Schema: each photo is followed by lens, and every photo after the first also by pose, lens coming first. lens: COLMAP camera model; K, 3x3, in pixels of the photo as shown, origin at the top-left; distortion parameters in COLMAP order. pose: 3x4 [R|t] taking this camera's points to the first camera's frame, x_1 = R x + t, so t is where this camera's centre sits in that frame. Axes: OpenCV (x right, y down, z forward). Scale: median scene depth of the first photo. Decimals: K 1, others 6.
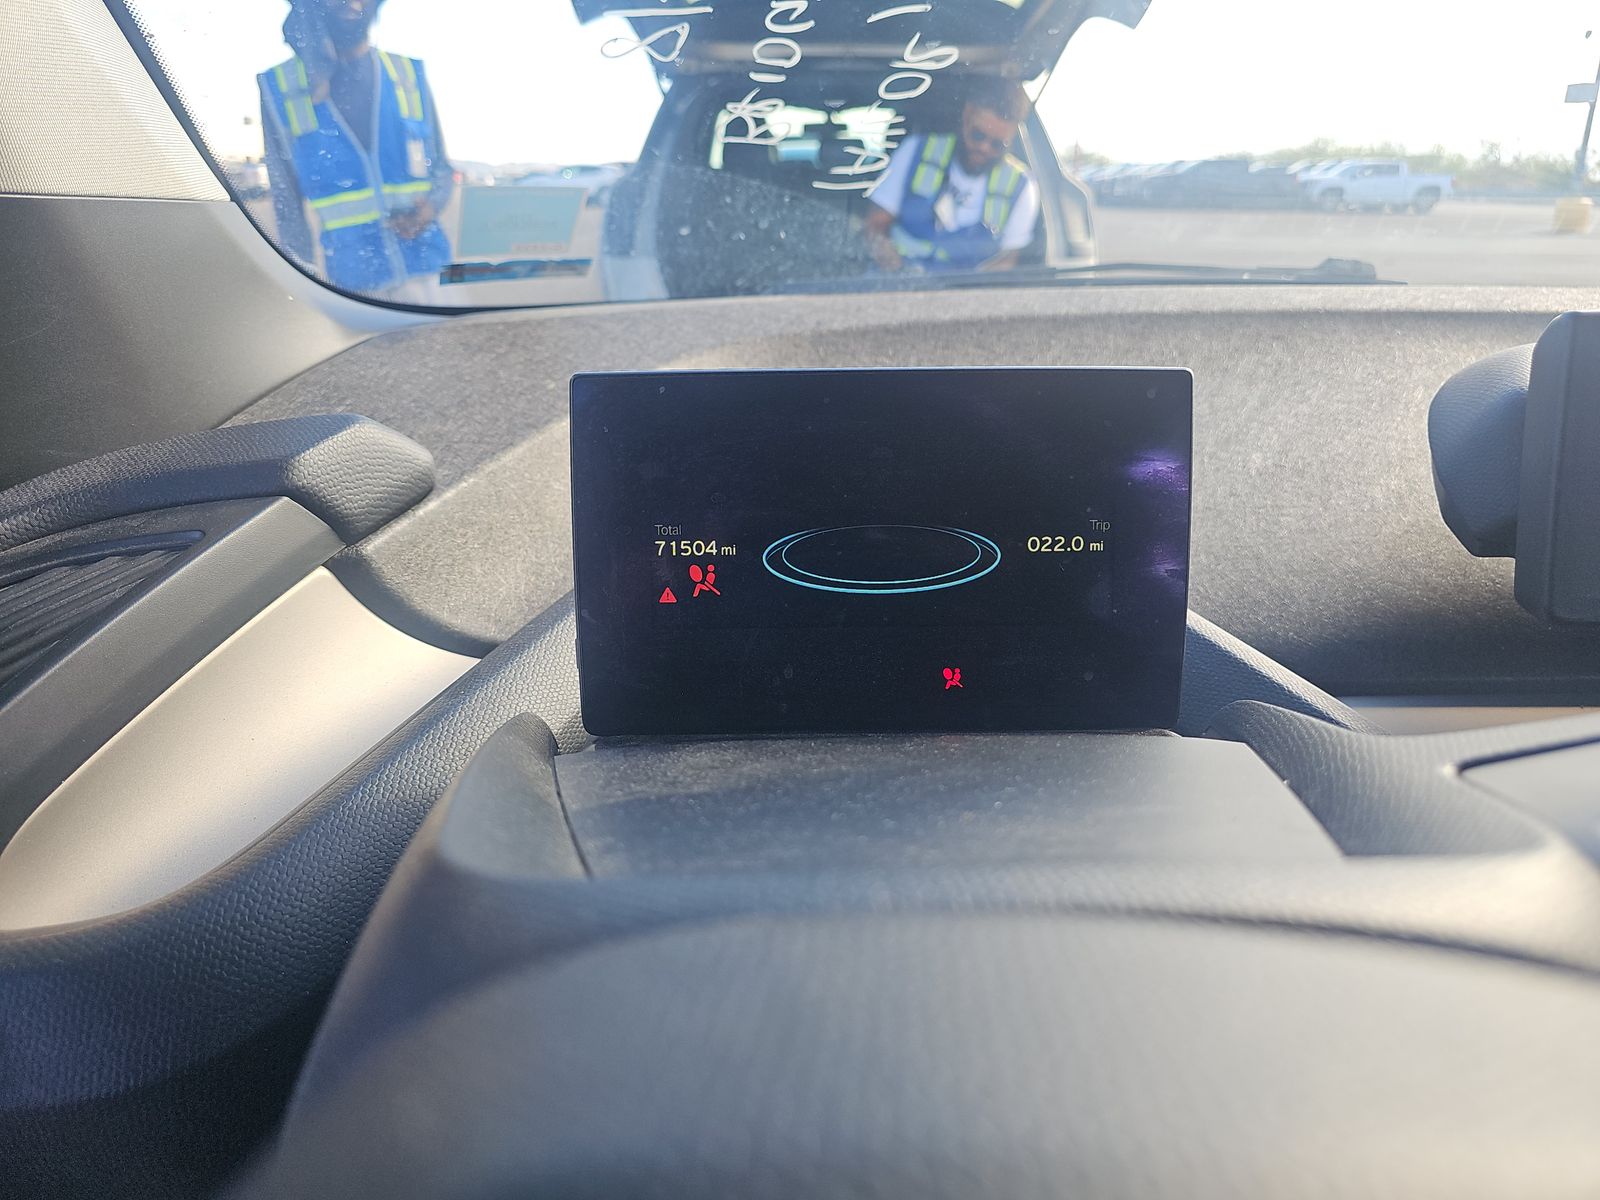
lens RADIAL K [[1205.2, 0, 800.0], [0, 1205.2, 600.0], [0, 0, 1]] dist [0.003425, -0.000782]
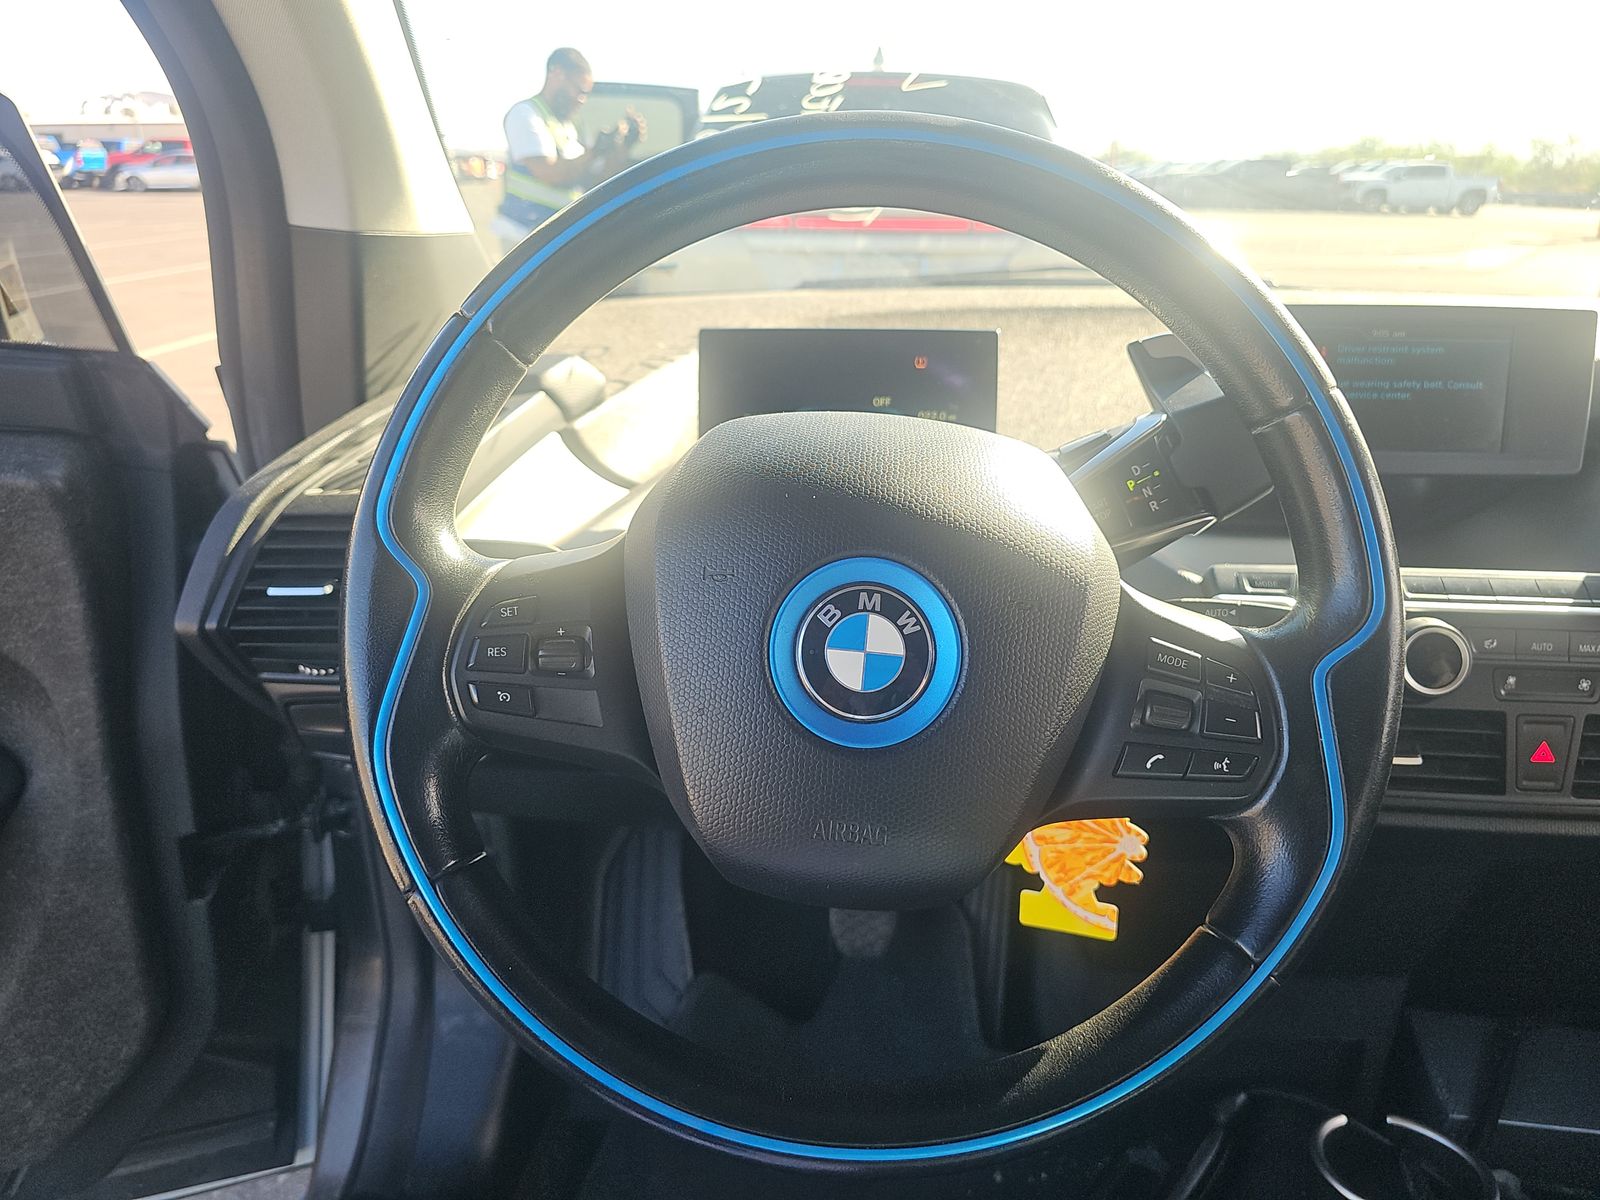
lens RADIAL K [[1205.2, 0, 800.0], [0, 1205.2, 600.0], [0, 0, 1]] dist [0.003425, -0.000782]
pose [[0.999410, 0.021365, -0.026887, 0.024274], [-0.021235, 0.999761, 0.005121, 0.122871], [0.026990, -0.004547, 0.999625, -0.498013]]
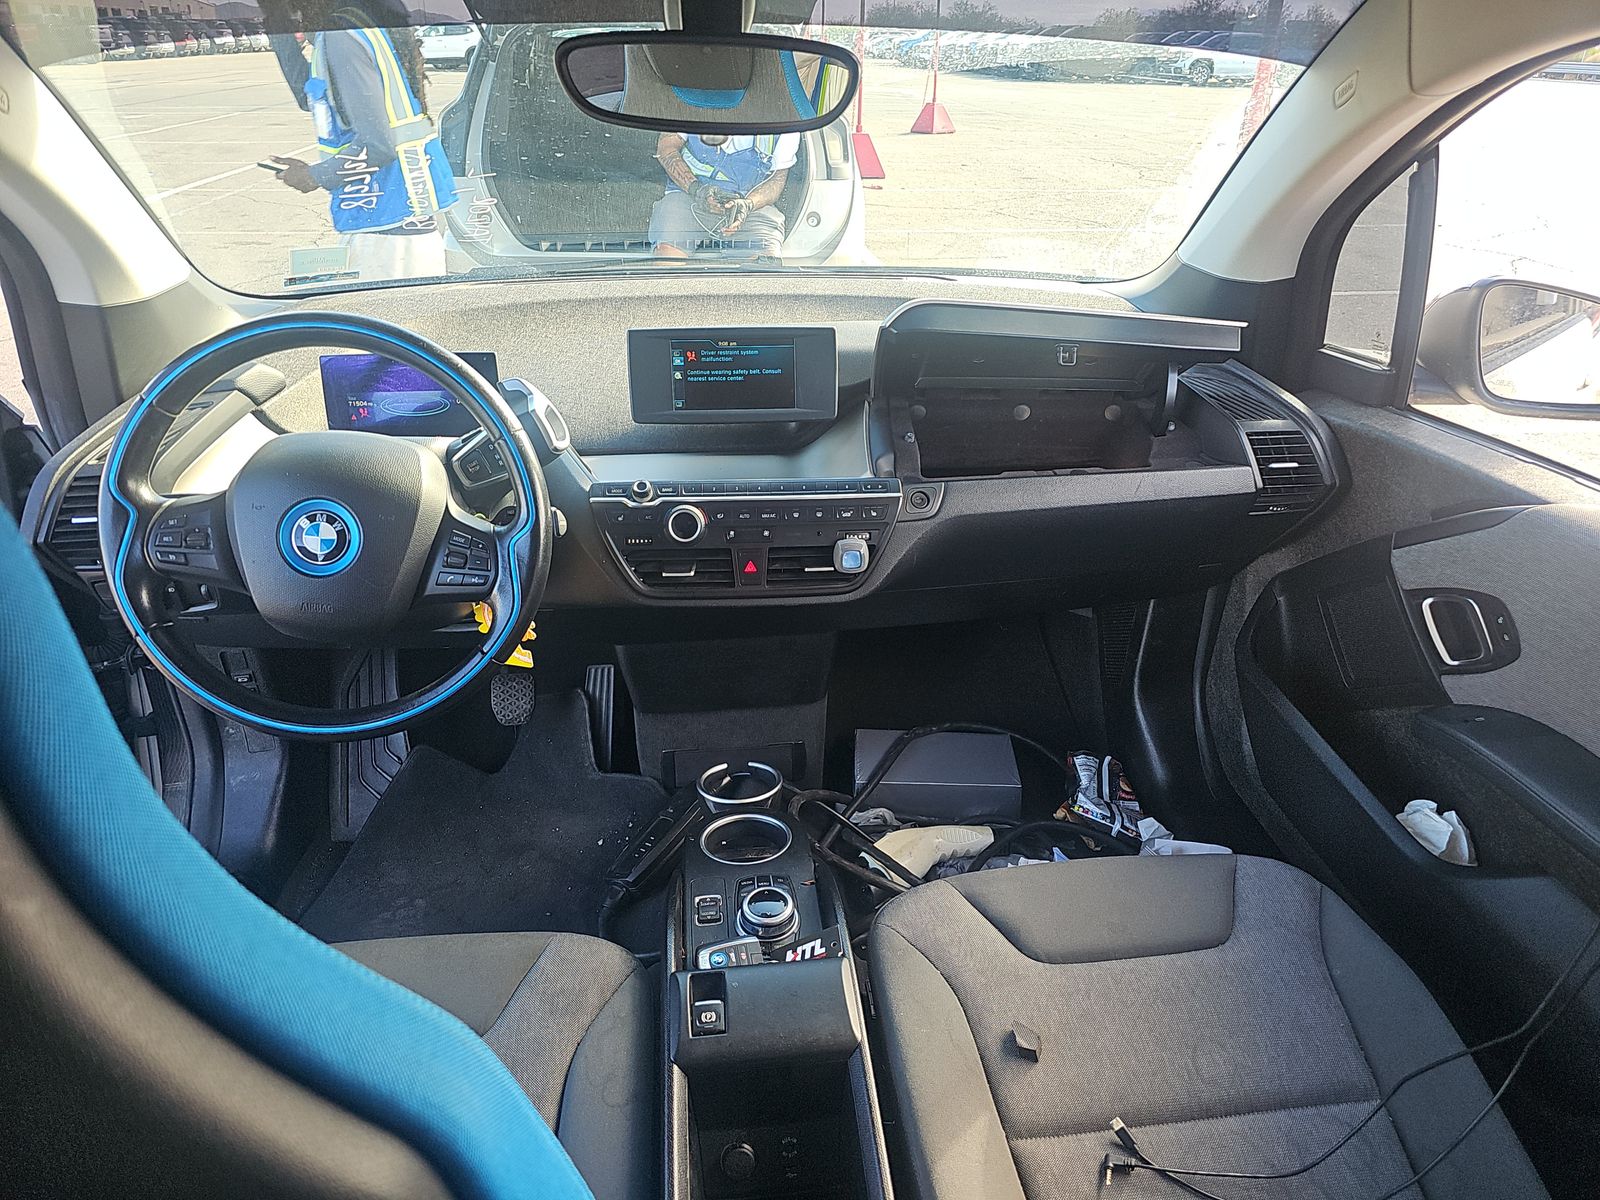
lens RADIAL K [[1074.6, 0, 799.8], [0, 1074.6, 623.3], [0, 0, 1]] dist [-0.001359, -0.003607]
pose [[0.990491, -0.041085, 0.131303, 0.362174], [0.023089, 0.990474, 0.135748, 0.095613], [-0.135629, -0.131425, 0.982004, -1.150208]]
